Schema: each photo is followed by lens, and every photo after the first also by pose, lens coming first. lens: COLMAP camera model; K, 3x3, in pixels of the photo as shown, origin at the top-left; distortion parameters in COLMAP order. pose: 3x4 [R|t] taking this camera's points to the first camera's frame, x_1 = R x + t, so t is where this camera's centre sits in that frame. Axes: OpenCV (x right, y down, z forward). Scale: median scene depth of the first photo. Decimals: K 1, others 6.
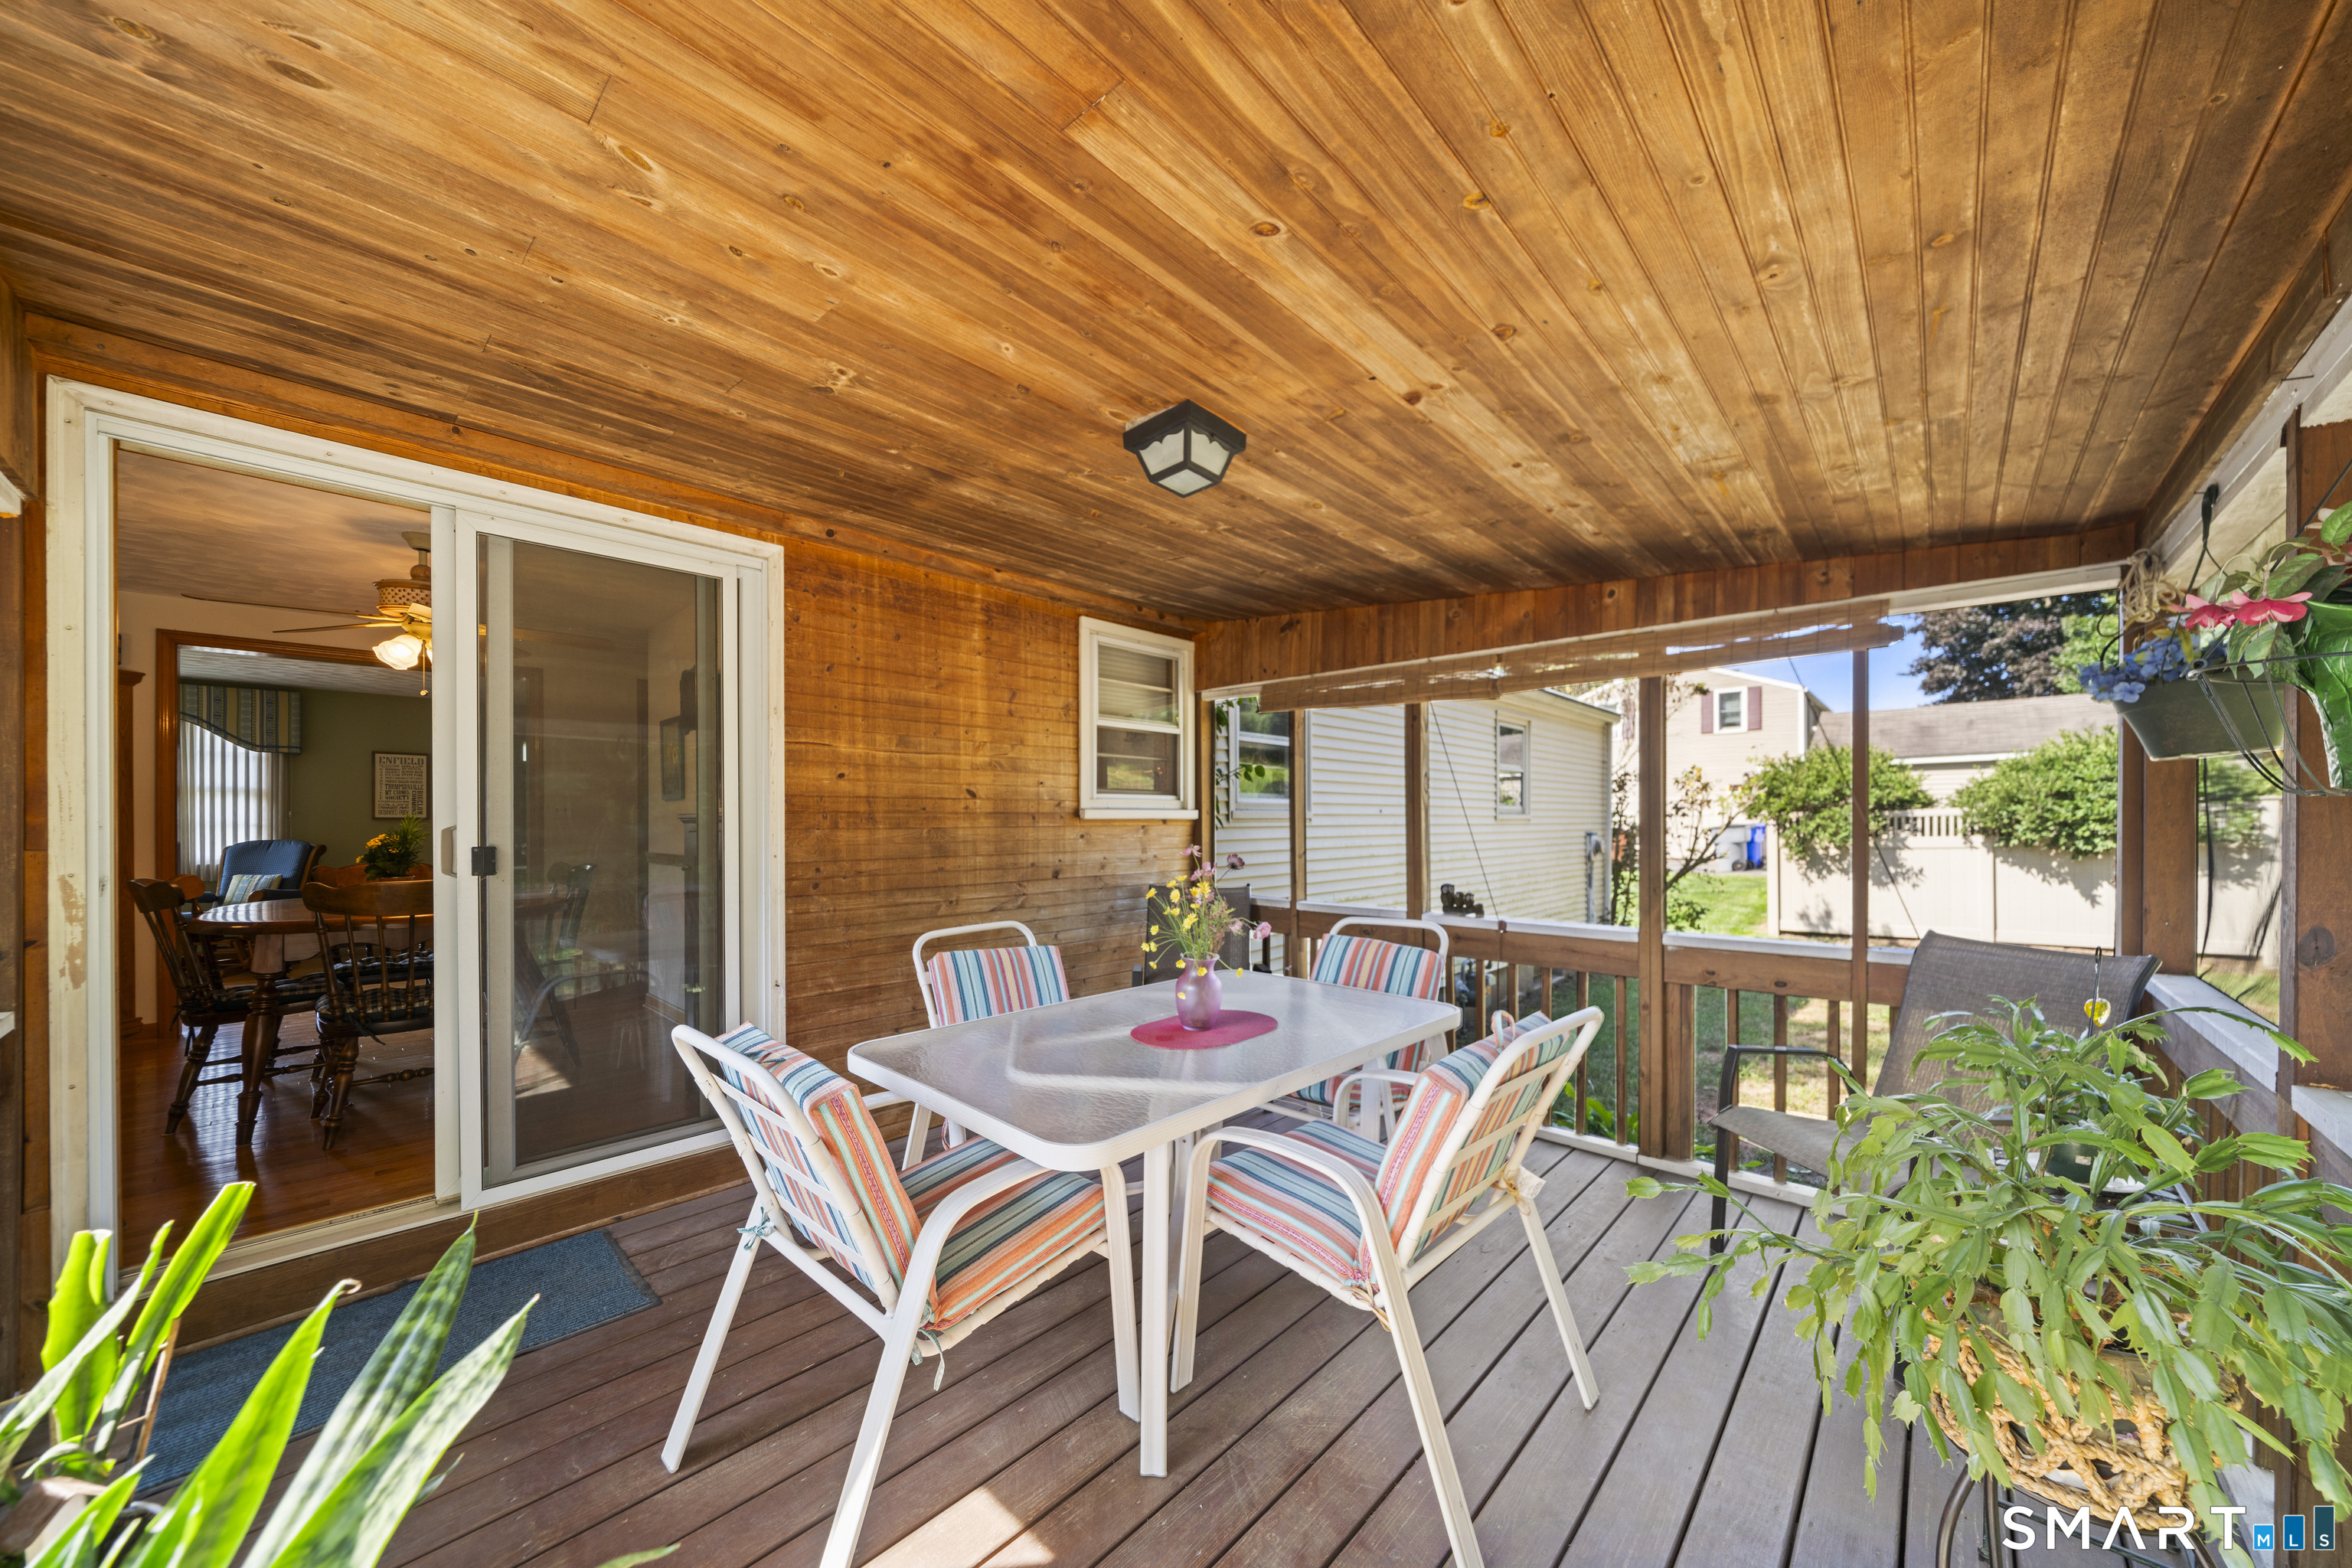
lens RADIAL K [[827.1, 0, 1185.5], [0, 827.1, 826.5], [0, 0, 1]] dist [-0.002585, -0.000139]
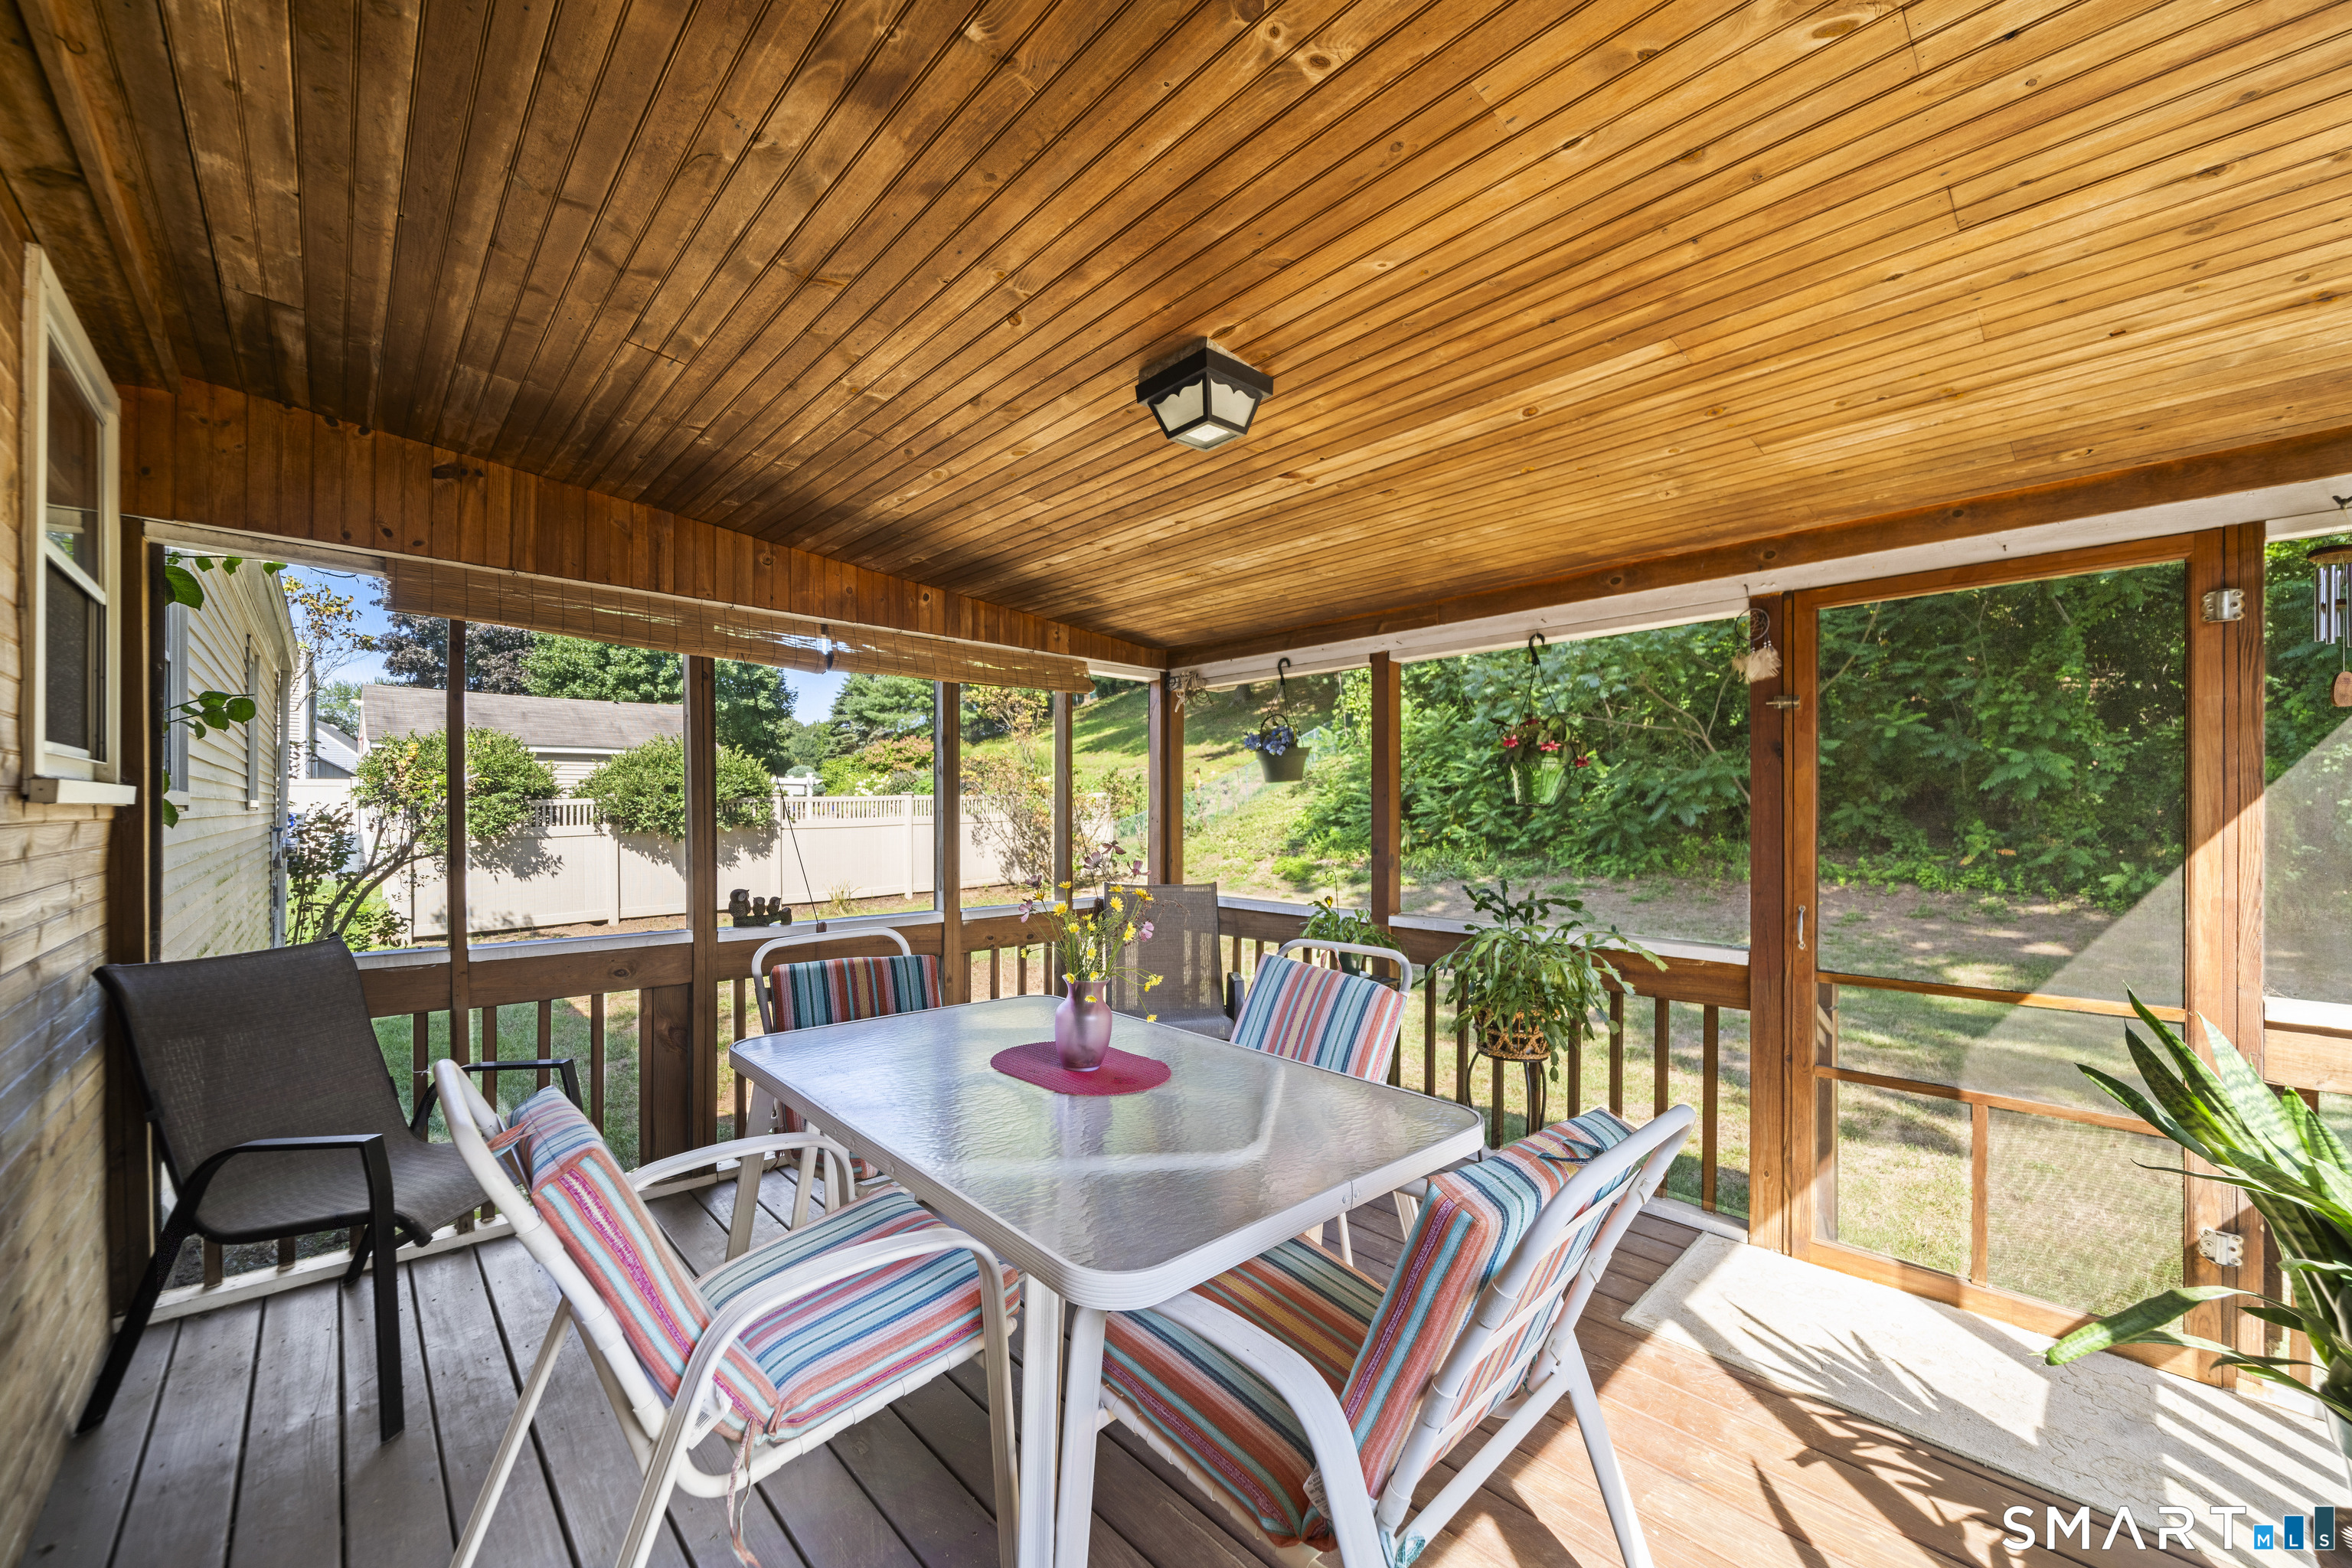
lens RADIAL K [[914.1, 0, 1154.8], [0, 914.1, 805.0], [0, 0, 1]] dist [-0.002494, 0.000037]
pose [[0.067191, 0.006559, 0.997719, -0.196514], [0.005042, 0.999963, -0.006913, -0.001712], [-0.997727, 0.005495, 0.067156, 0.195955]]
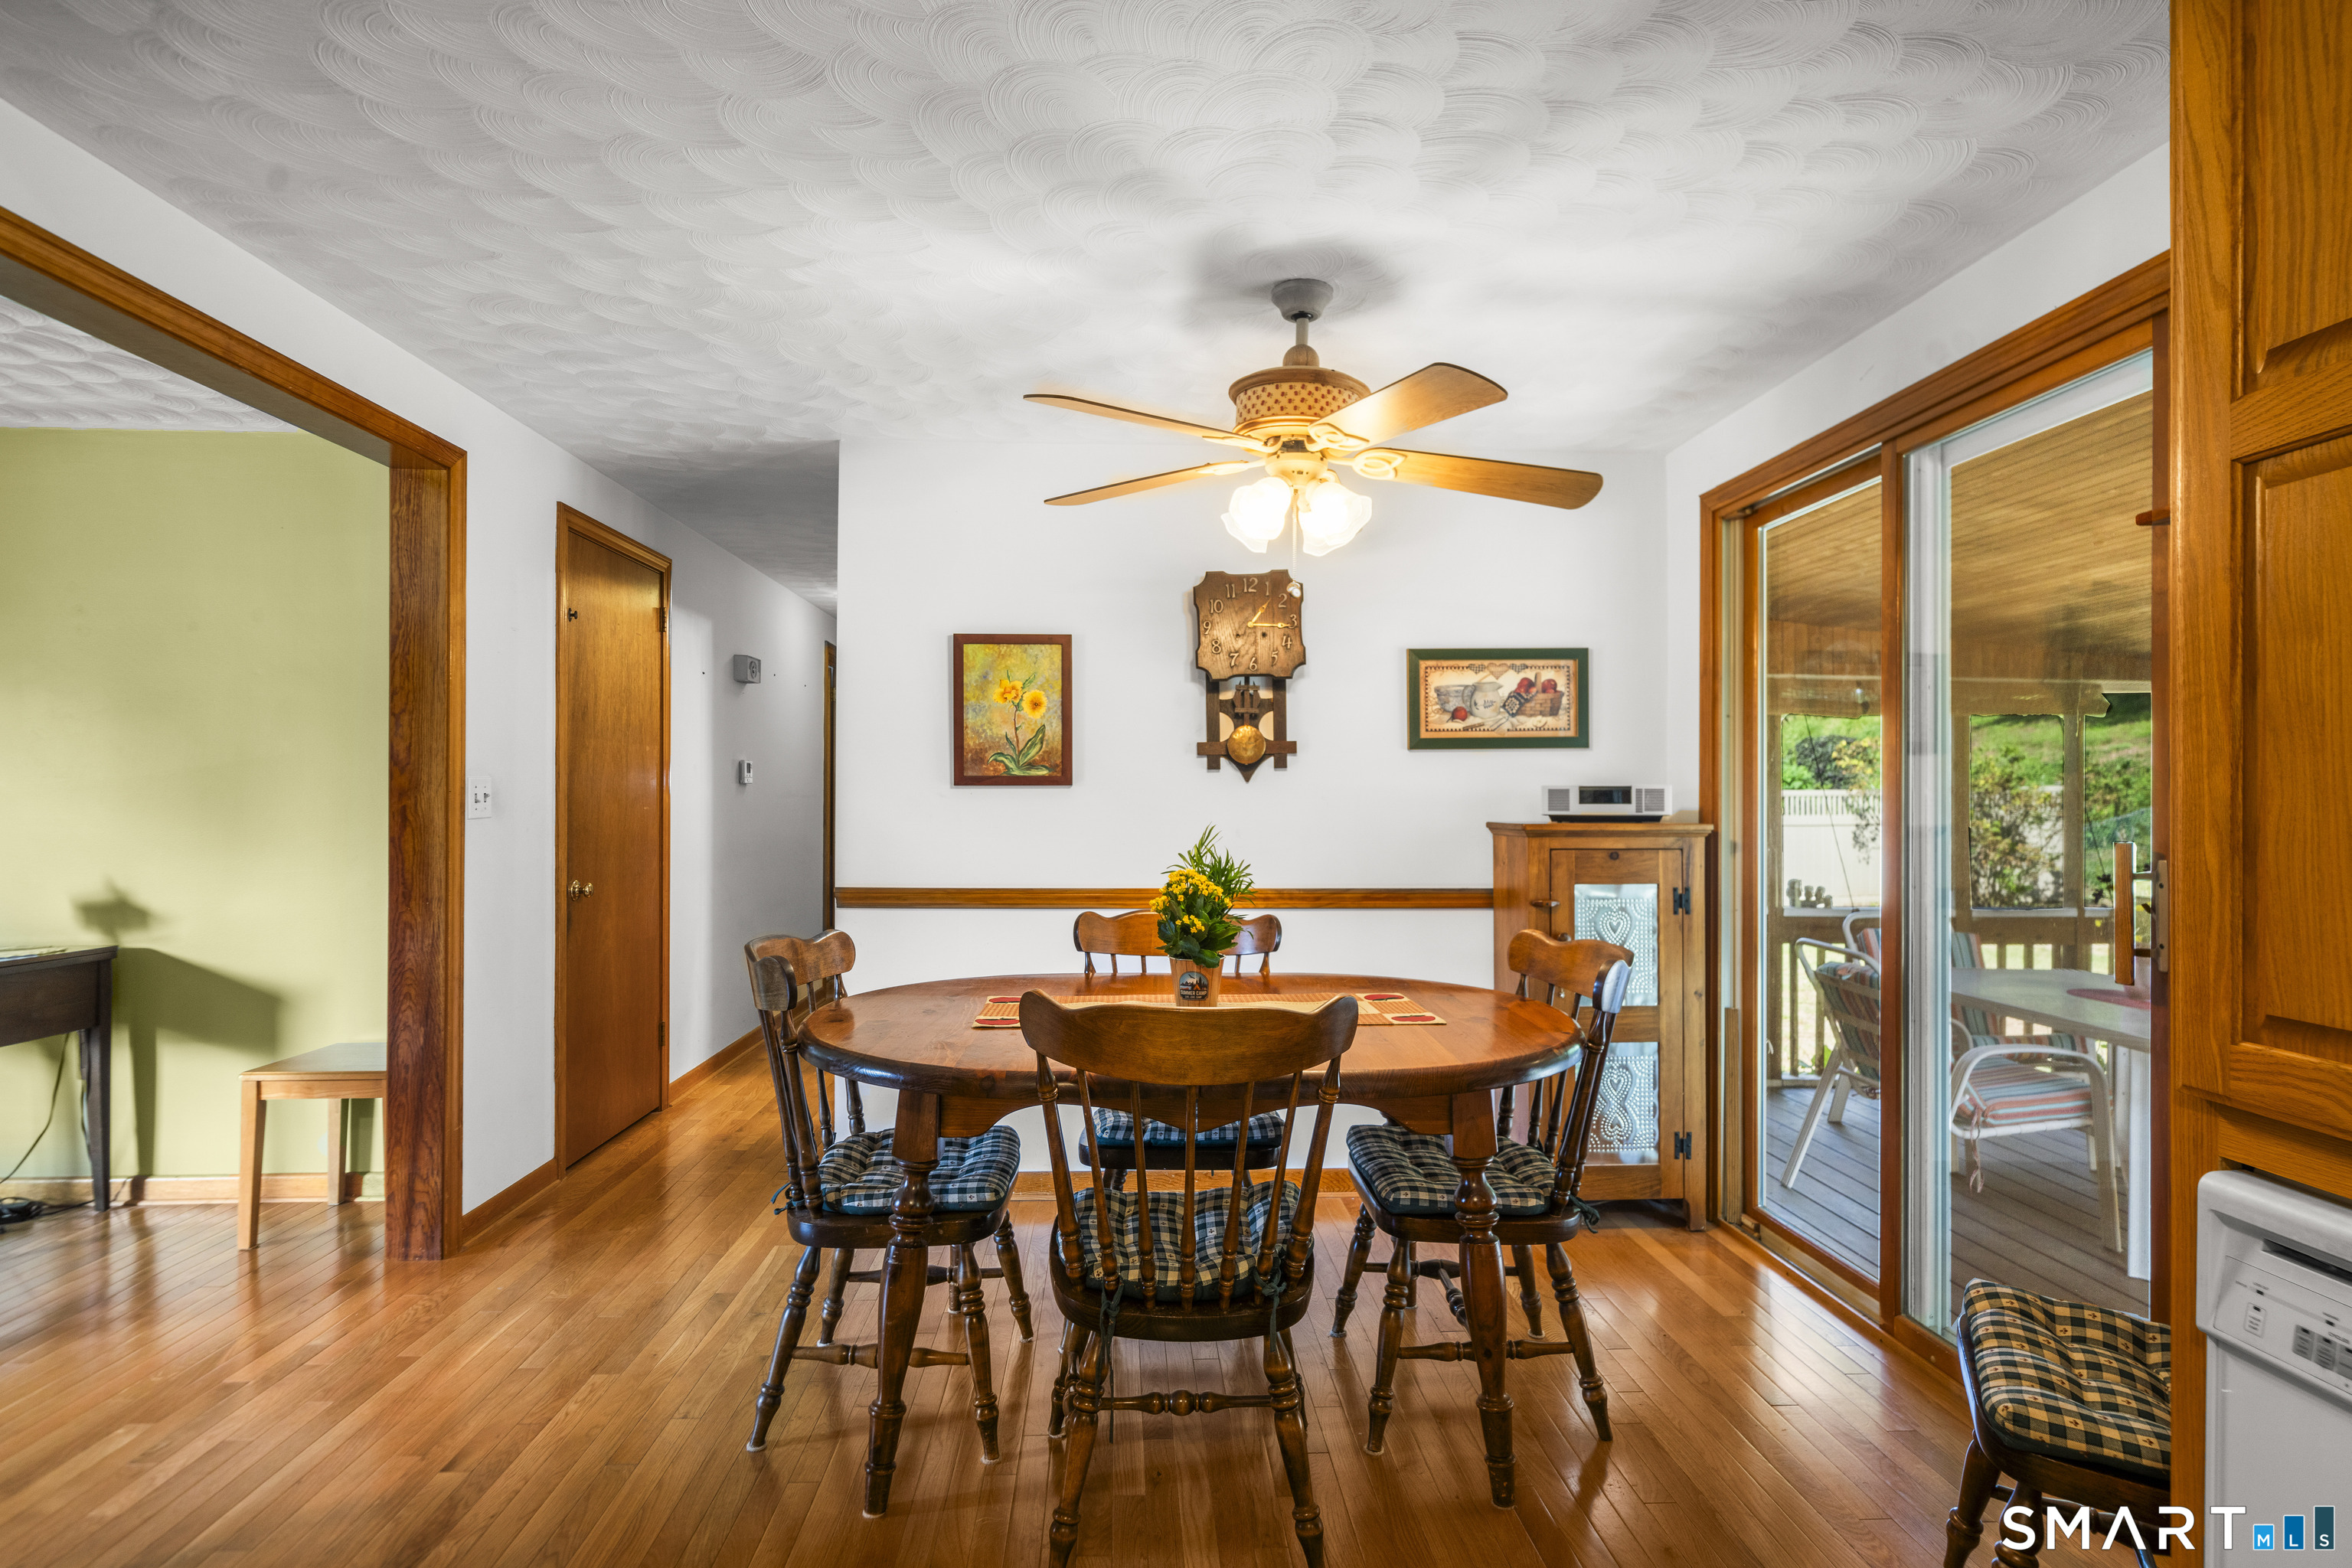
lens RADIAL K [[1148.6, 0, 1172.6], [0, 1148.6, 798.1], [0, 0, 1]] dist [0.003611, -0.000970]
pose [[0.690830, 0.003967, 0.723006, -0.494130], [-0.003894, 0.999991, -0.001766, -0.011946], [-0.723007, -0.001595, 0.690839, 0.195182]]
